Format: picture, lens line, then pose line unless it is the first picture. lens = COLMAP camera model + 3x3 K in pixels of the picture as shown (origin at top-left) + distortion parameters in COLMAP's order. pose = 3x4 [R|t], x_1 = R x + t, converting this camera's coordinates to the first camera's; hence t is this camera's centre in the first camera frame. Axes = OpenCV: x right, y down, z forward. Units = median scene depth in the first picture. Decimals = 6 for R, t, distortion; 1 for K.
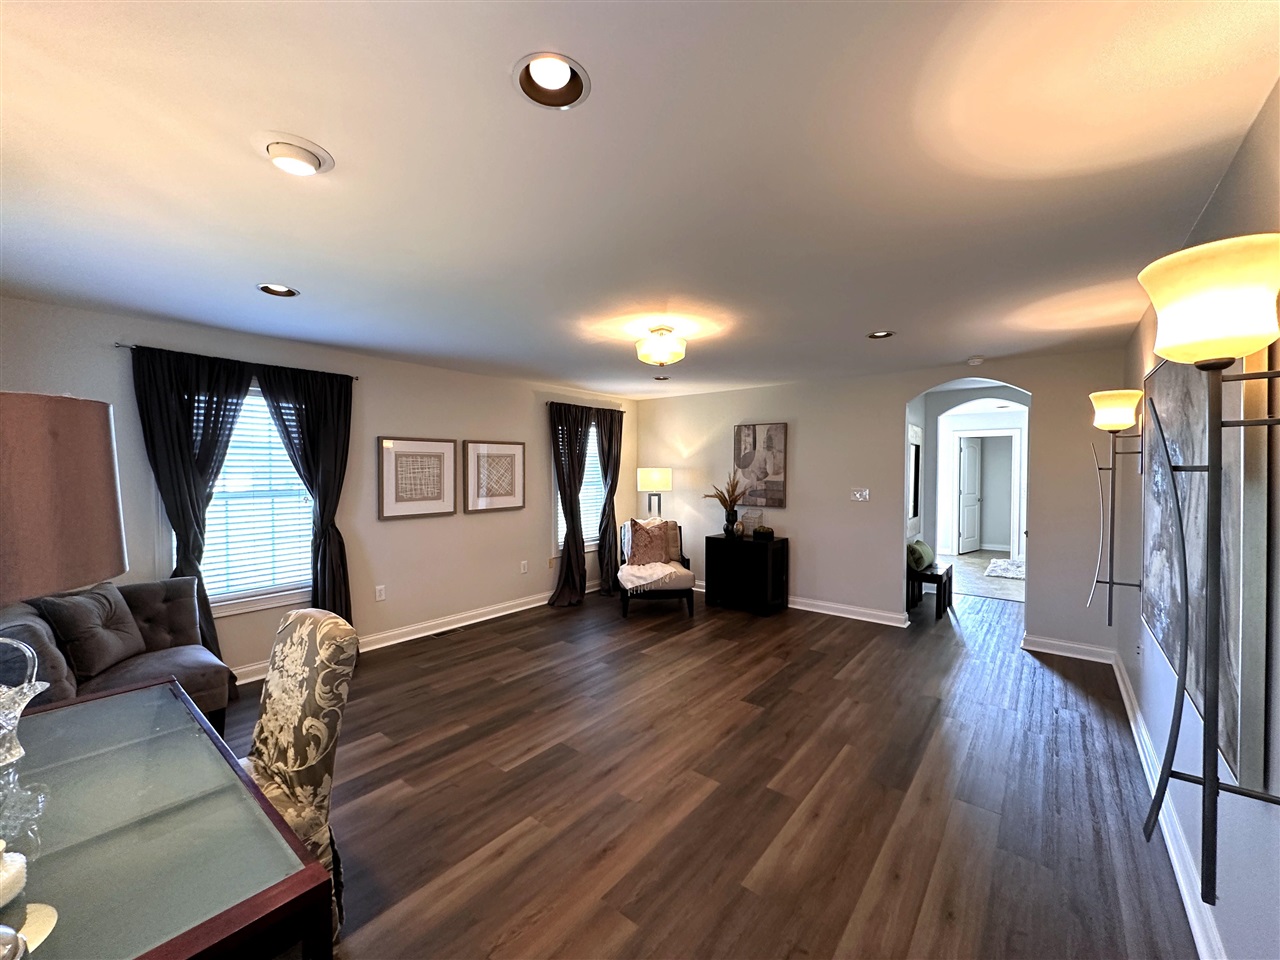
lens RADIAL K [[507.7, 0, 640.0], [0, 507.7, 480.0], [0, 0, 1]] dist [-0.000655, -0.000033]
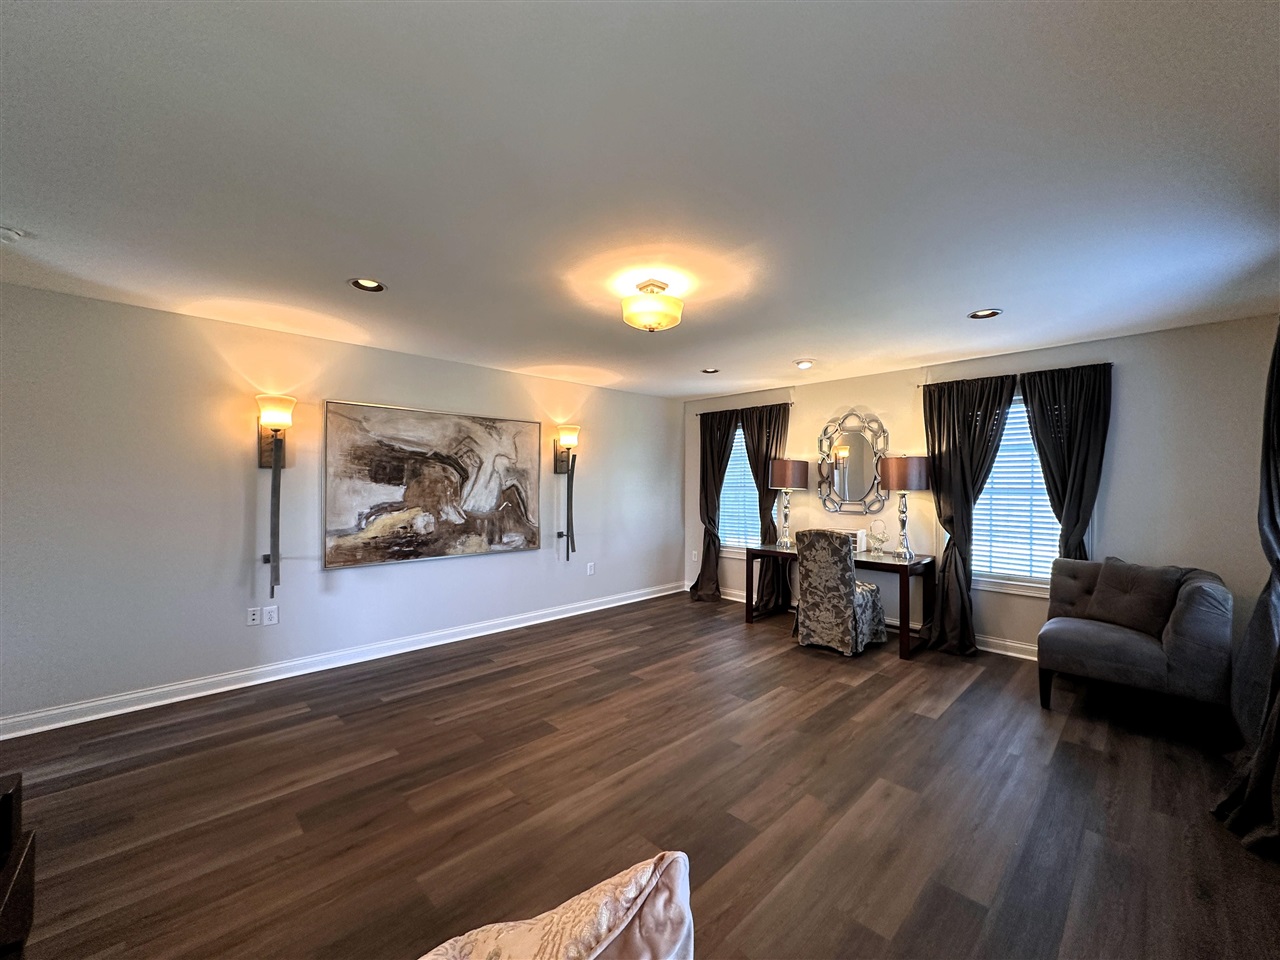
lens RADIAL K [[507.7, 0, 640.0], [0, 507.7, 480.0], [0, 0, 1]] dist [-0.000655, -0.000033]
pose [[-0.993219, -0.001919, 0.116243, -0.028402], [-0.000501, 0.999925, 0.012228, 0.003636], [-0.116258, 0.012086, -0.993146, 1.517539]]
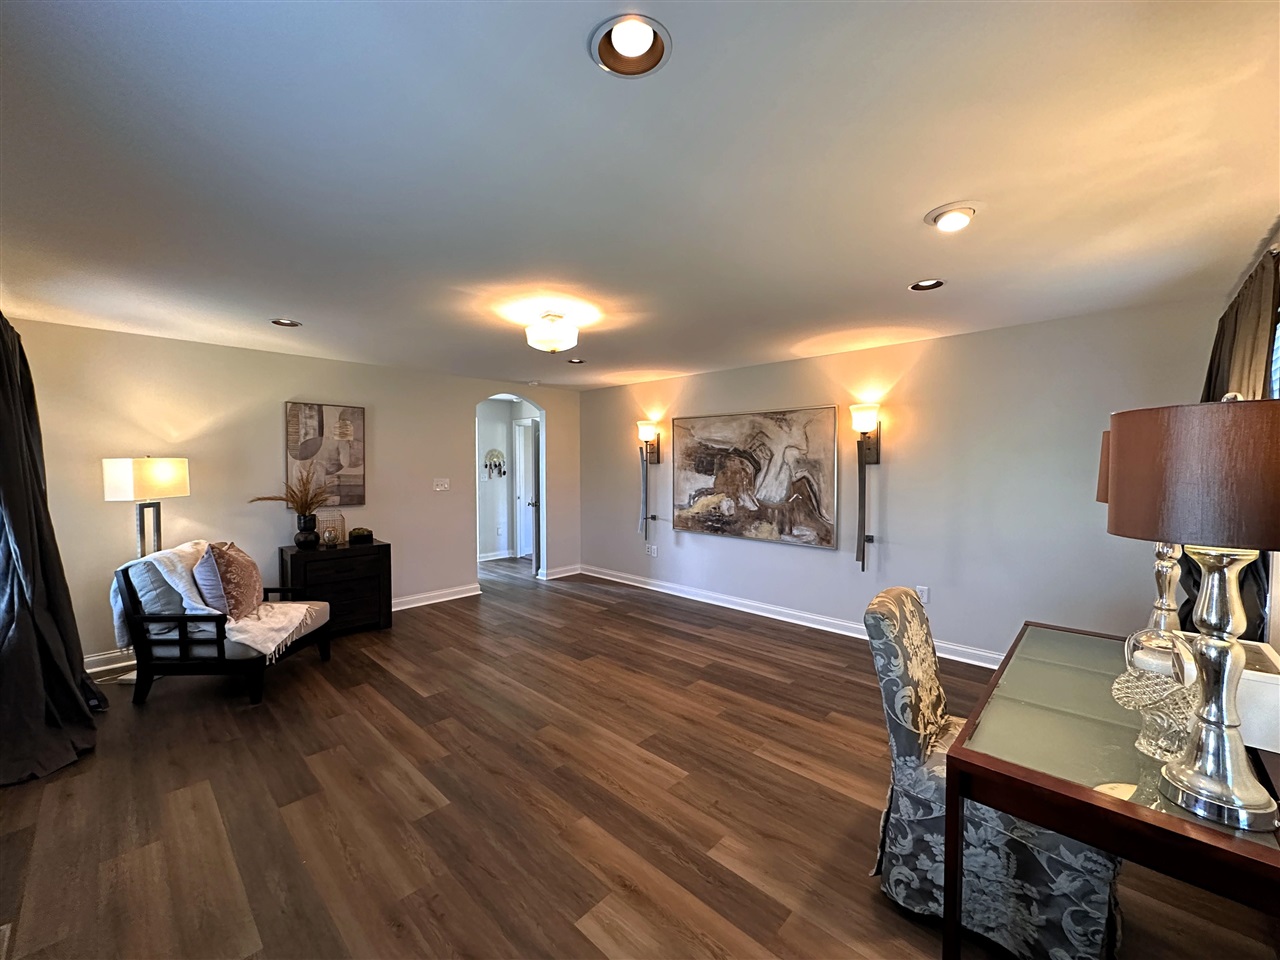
lens RADIAL K [[507.7, 0, 640.0], [0, 507.7, 480.0], [0, 0, 1]] dist [-0.000655, -0.000033]
pose [[0.077571, -0.034859, 0.996377, -0.768381], [0.022156, 0.999202, 0.033233, -0.009165], [-0.996741, 0.019498, 0.078281, 0.639276]]
